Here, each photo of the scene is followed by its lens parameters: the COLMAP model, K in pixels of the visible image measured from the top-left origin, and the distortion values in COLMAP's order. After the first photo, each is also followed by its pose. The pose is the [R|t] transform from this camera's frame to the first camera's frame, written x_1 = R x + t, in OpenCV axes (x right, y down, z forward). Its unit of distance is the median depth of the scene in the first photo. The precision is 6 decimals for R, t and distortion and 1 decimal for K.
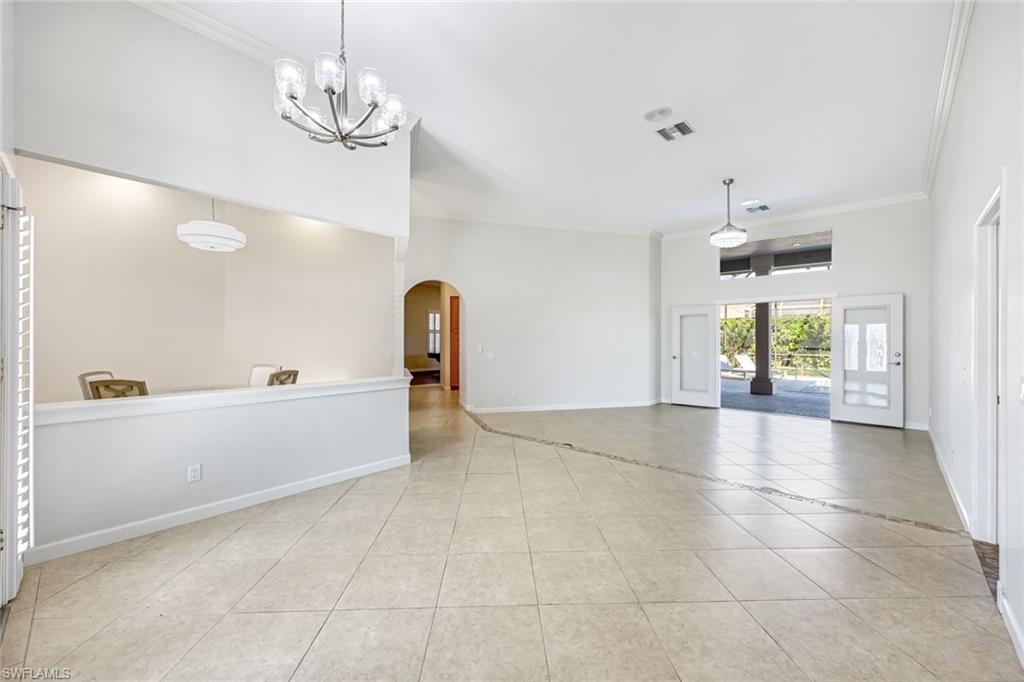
lens RADIAL K [[410.2, 0, 508.5], [0, 410.2, 340.4], [0, 0, 1]] dist [-0.001916, -0.000172]
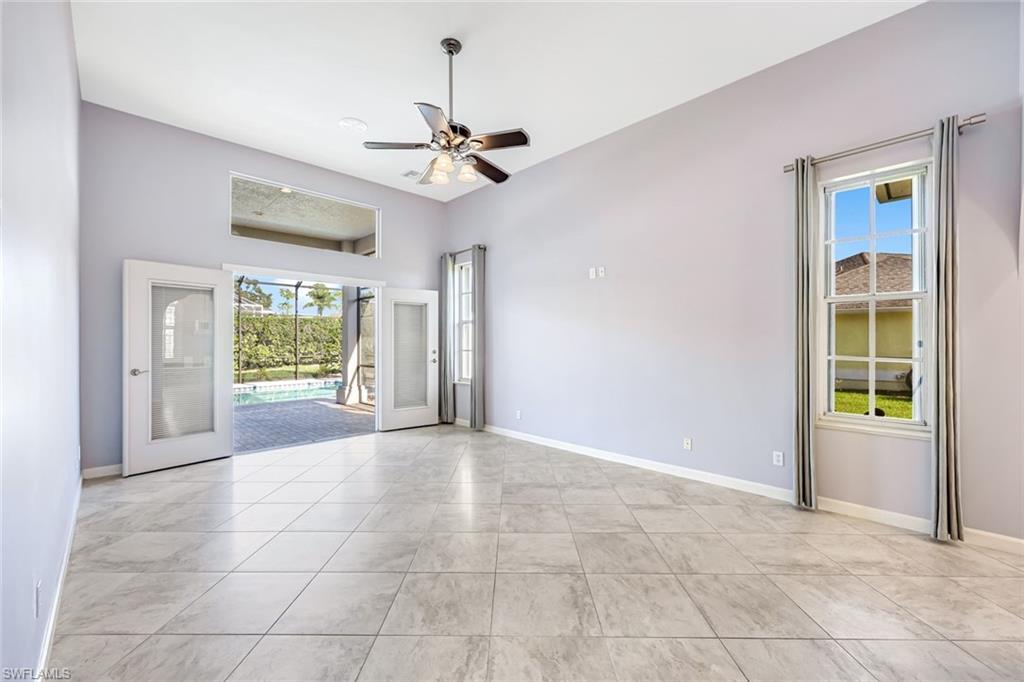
lens RADIAL K [[410.2, 0, 508.5], [0, 410.2, 340.4], [0, 0, 1]] dist [-0.001916, -0.000172]
pose [[0.039973, 0.004764, 0.999189, -0.027875], [0.000278, 0.999989, -0.004779, 0.005061], [-0.999201, 0.000468, 0.039971, 0.360041]]
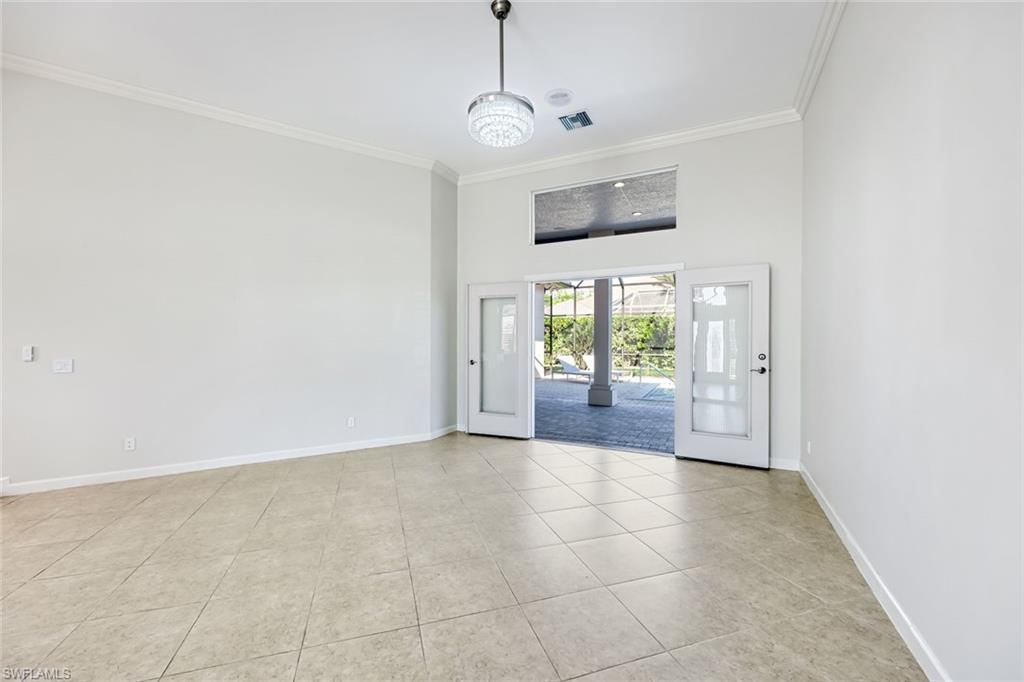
lens RADIAL K [[410.2, 0, 508.5], [0, 410.2, 340.4], [0, 0, 1]] dist [-0.001916, -0.000172]
pose [[0.959672, 0.001887, 0.281117, 0.177914], [-0.001864, 0.999998, -0.000350, 0.004493], [-0.281117, -0.000188, 0.959673, 0.229274]]
